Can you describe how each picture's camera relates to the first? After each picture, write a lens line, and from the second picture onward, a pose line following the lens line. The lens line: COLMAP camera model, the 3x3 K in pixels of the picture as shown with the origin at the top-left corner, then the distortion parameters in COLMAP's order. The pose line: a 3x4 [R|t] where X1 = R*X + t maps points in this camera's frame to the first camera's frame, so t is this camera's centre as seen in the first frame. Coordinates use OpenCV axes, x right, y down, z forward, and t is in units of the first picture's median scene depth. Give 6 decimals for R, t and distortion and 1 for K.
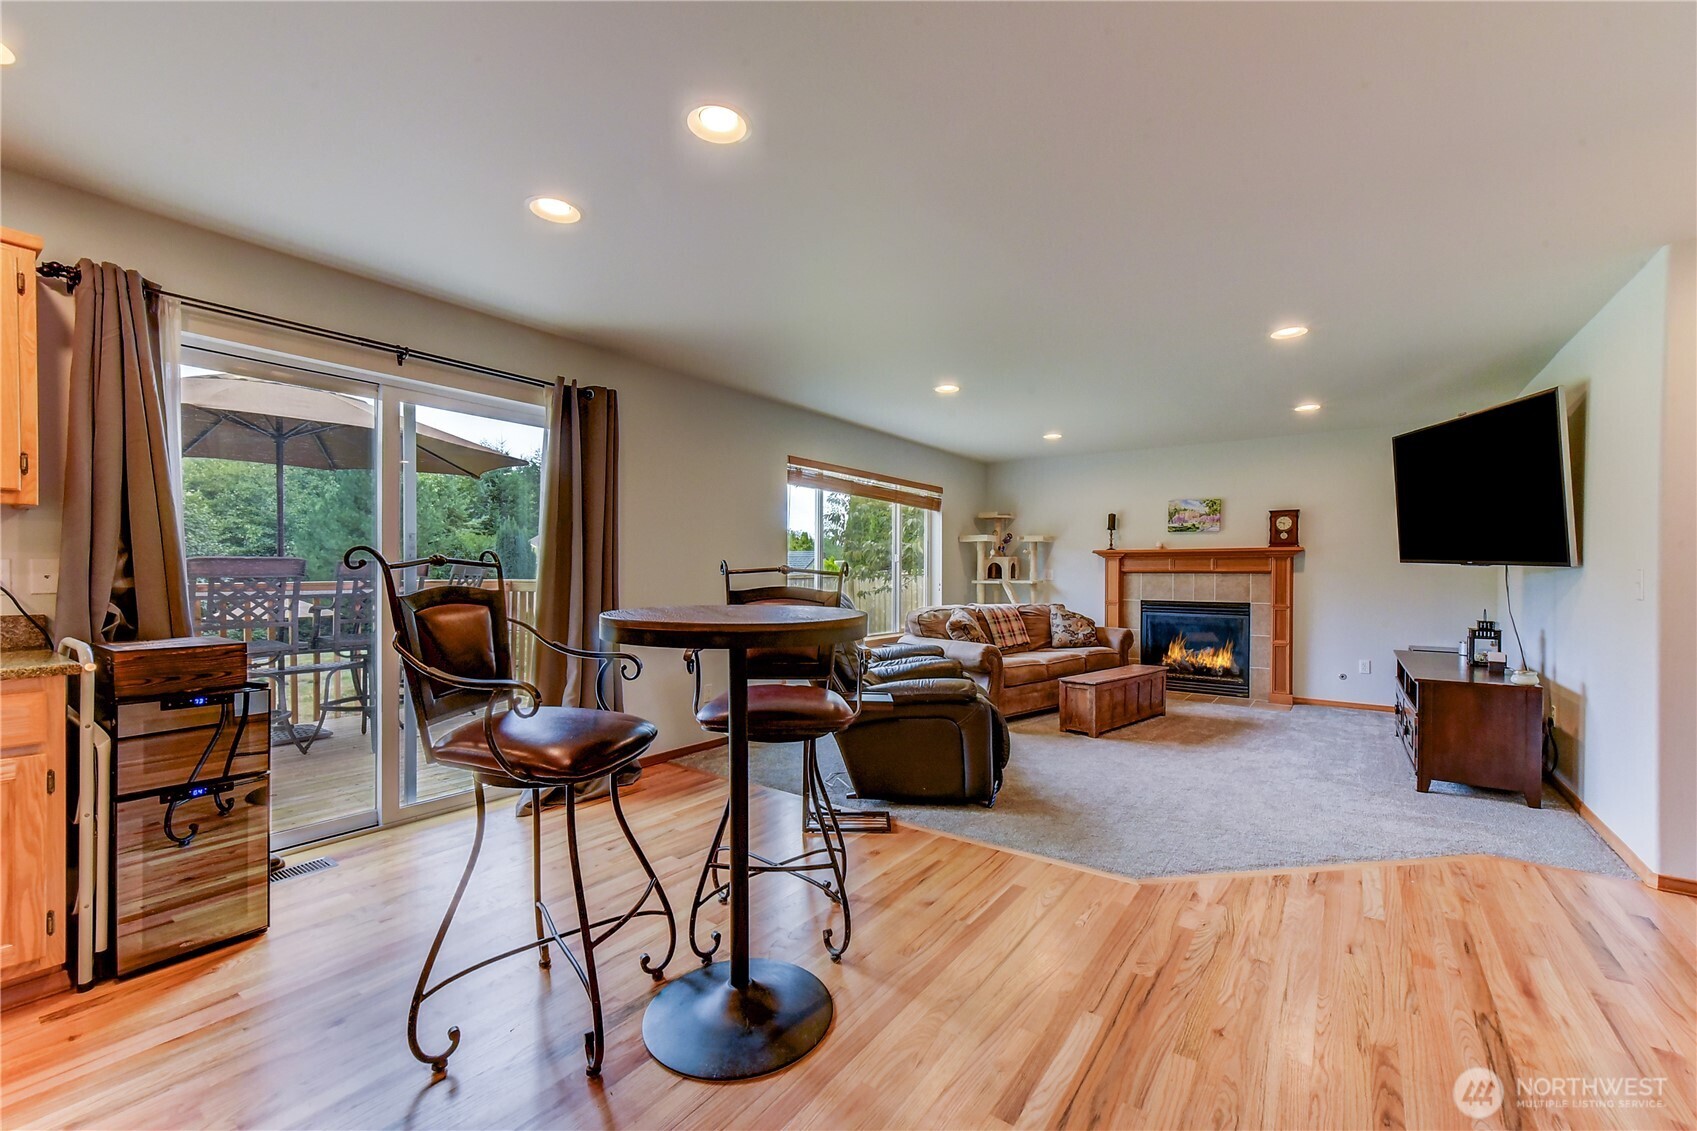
lens RADIAL K [[691.9, 0, 860.4], [0, 691.9, 573.3], [0, 0, 1]] dist [0.002442, 0.000627]
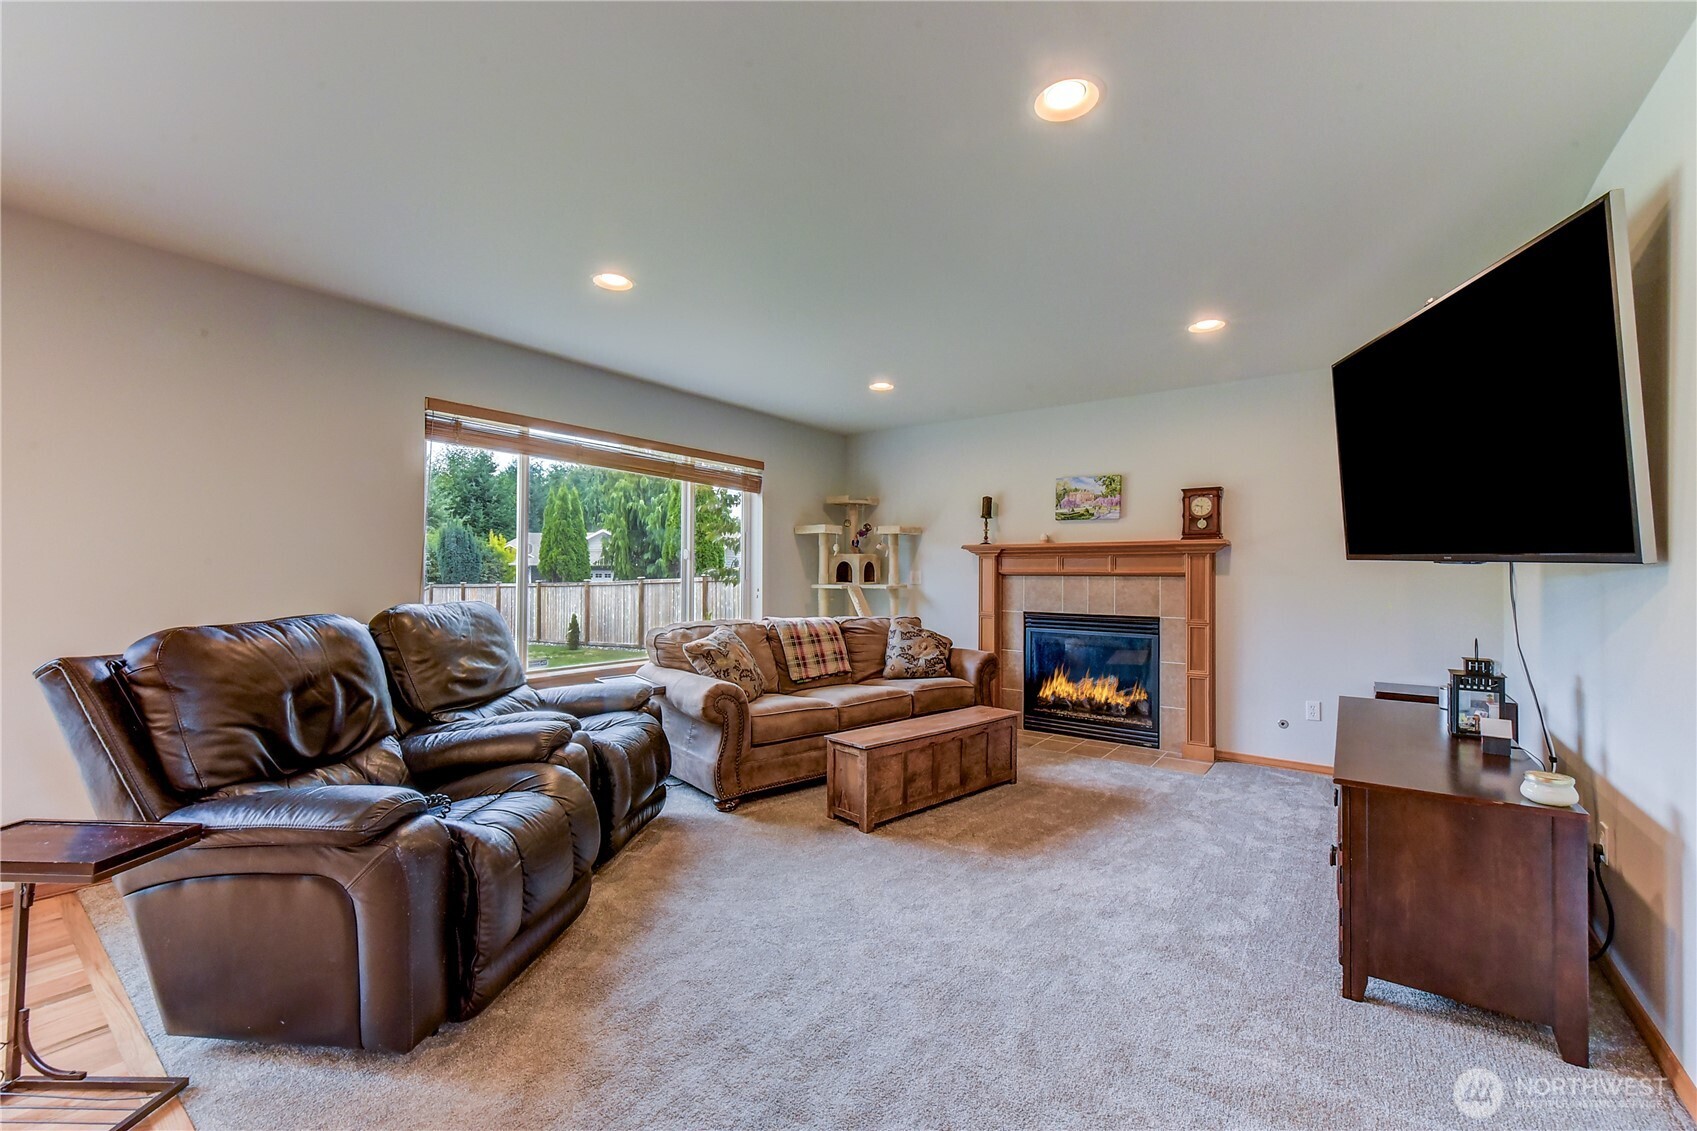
lens RADIAL K [[691.9, 0, 857.7], [0, 691.9, 565.3], [0, 0, 1]] dist [0.002442, 0.000627]
pose [[0.999899, 0.002579, -0.013947, 0.267122], [-0.002783, 0.999889, -0.014629, 0.000115], [0.013907, 0.014667, 0.999796, 0.281553]]
